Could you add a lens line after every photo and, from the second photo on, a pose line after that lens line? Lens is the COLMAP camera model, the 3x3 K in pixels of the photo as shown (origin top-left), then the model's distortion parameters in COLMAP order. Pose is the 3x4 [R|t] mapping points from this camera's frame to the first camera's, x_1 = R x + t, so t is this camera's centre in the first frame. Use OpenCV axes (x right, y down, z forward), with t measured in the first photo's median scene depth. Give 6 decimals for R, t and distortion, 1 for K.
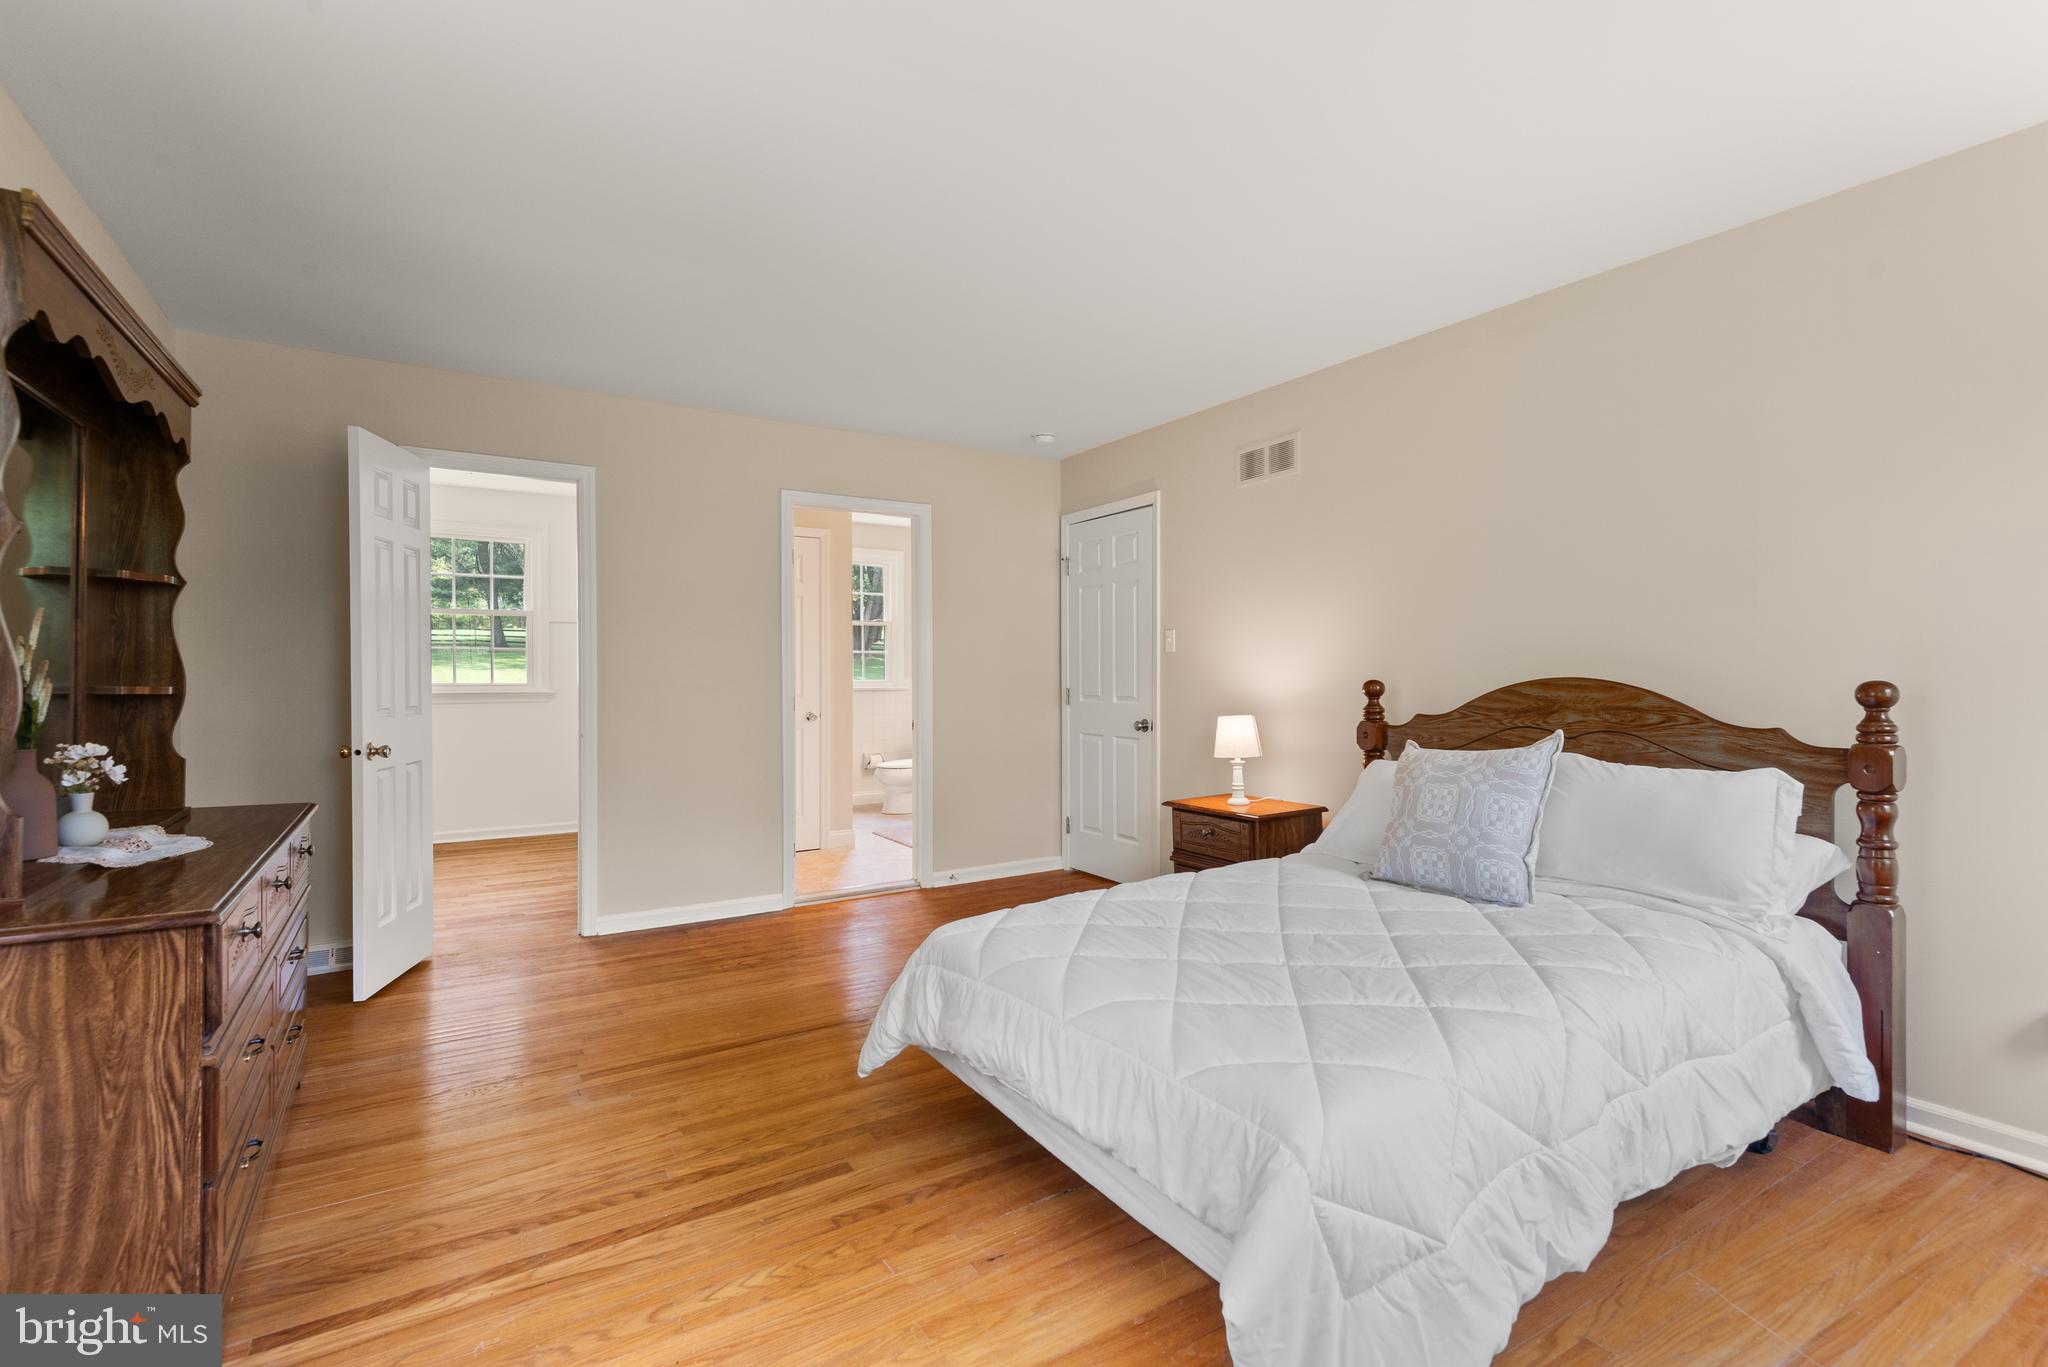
lens RADIAL K [[922.2, 0, 1024.0], [0, 922.2, 683.5], [0, 0, 1]] dist [0.001124, 0.000235]
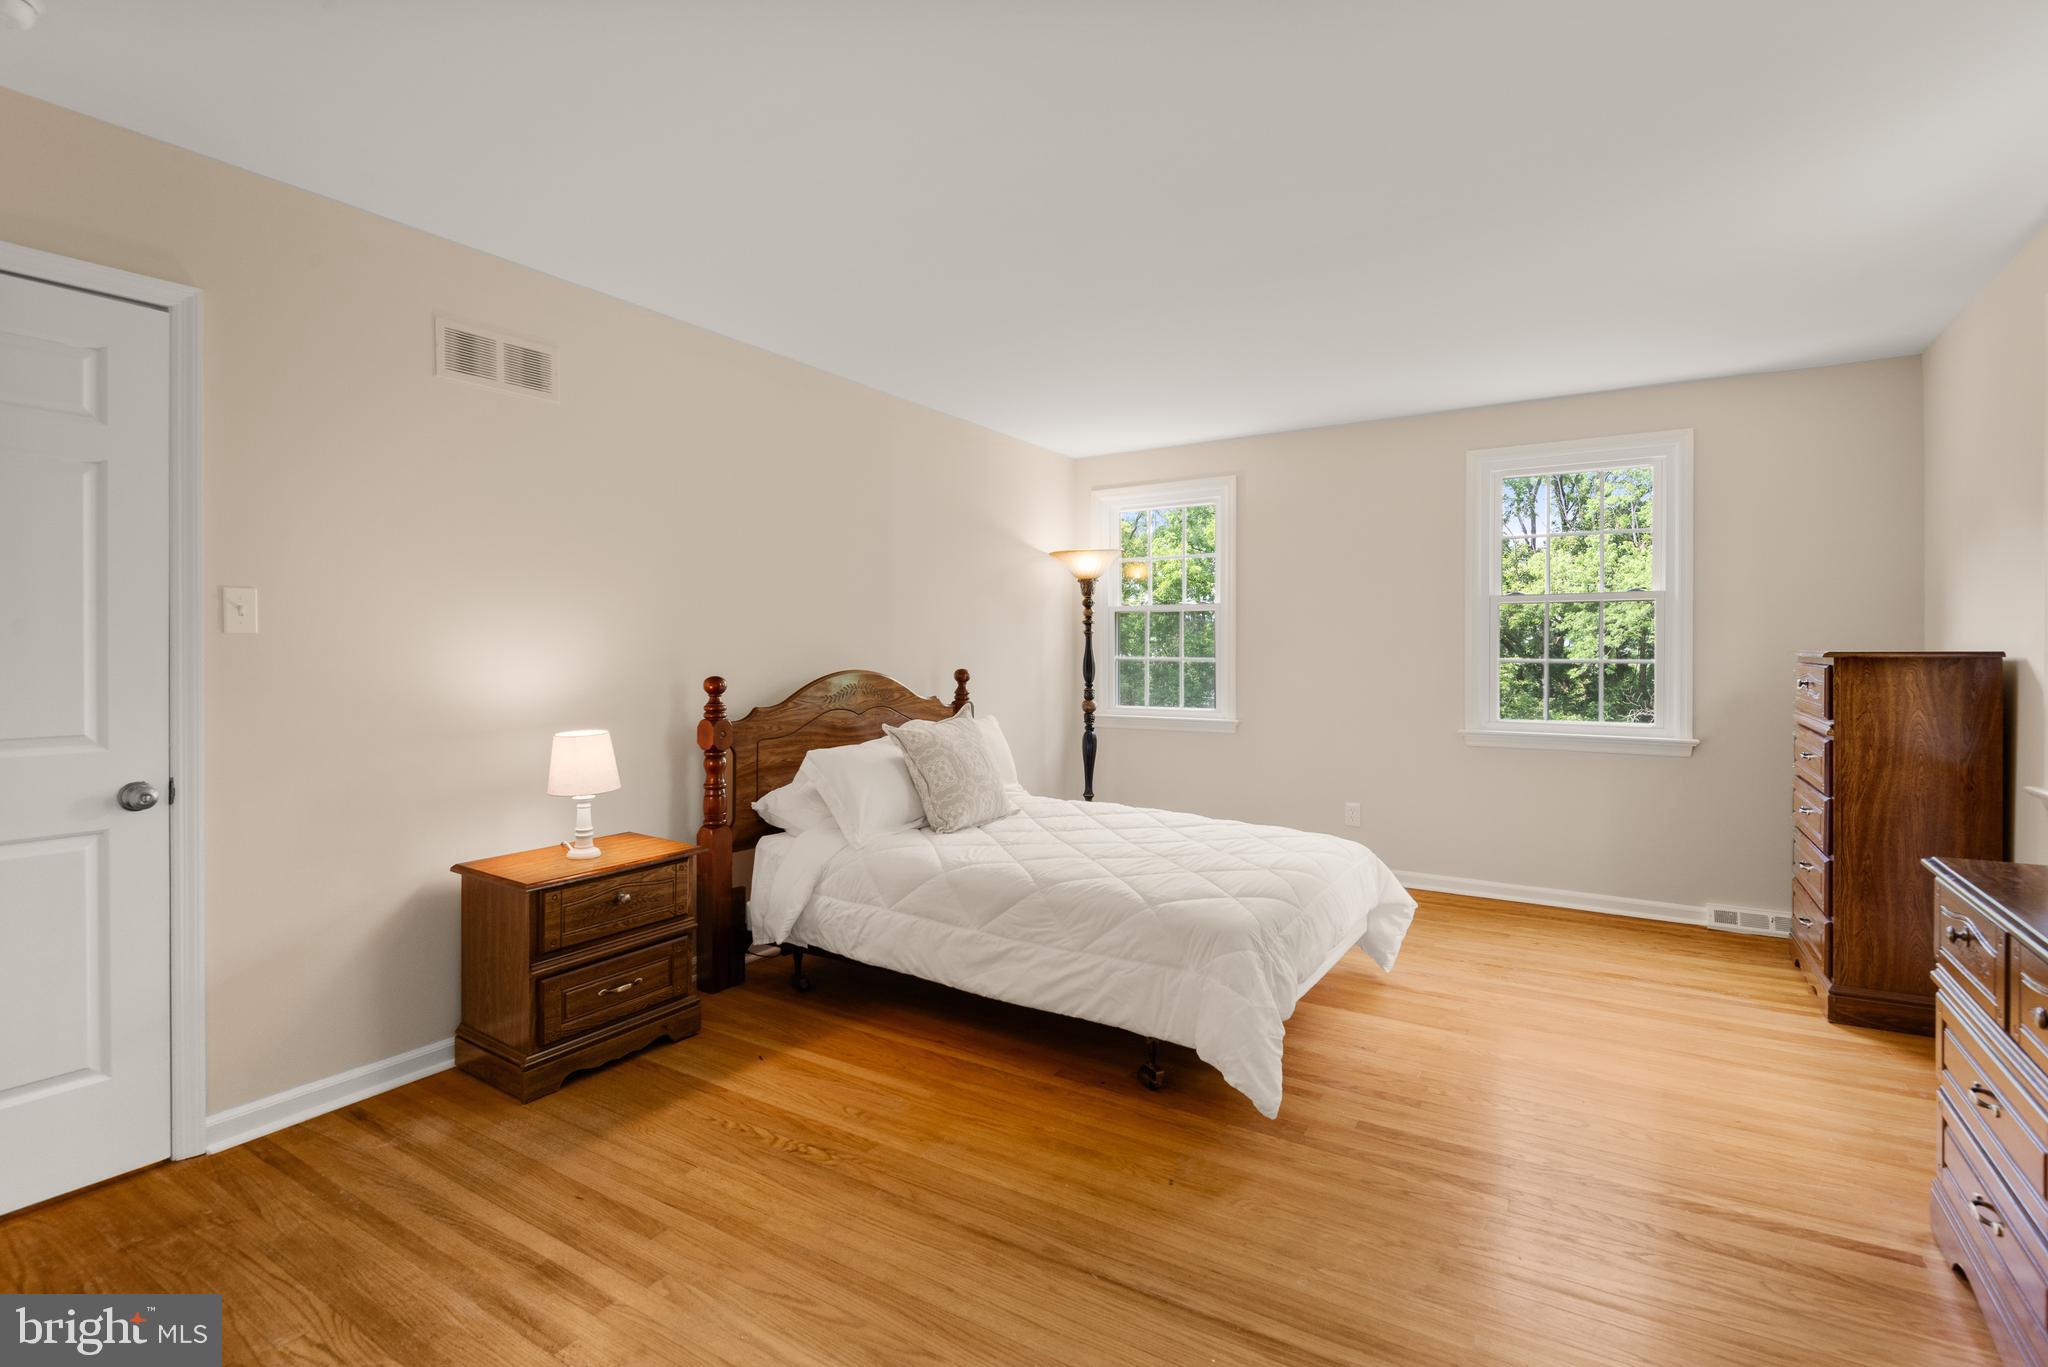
lens RADIAL K [[970.7, 0, 1022.6], [0, 970.7, 654.5], [0, 0, 1]] dist [0.000308, -0.000072]
pose [[-0.416687, -0.000397, 0.909050, -0.916569], [0.011798, 0.999913, 0.005845, -0.039295], [-0.908973, 0.013161, -0.416646, 1.571070]]
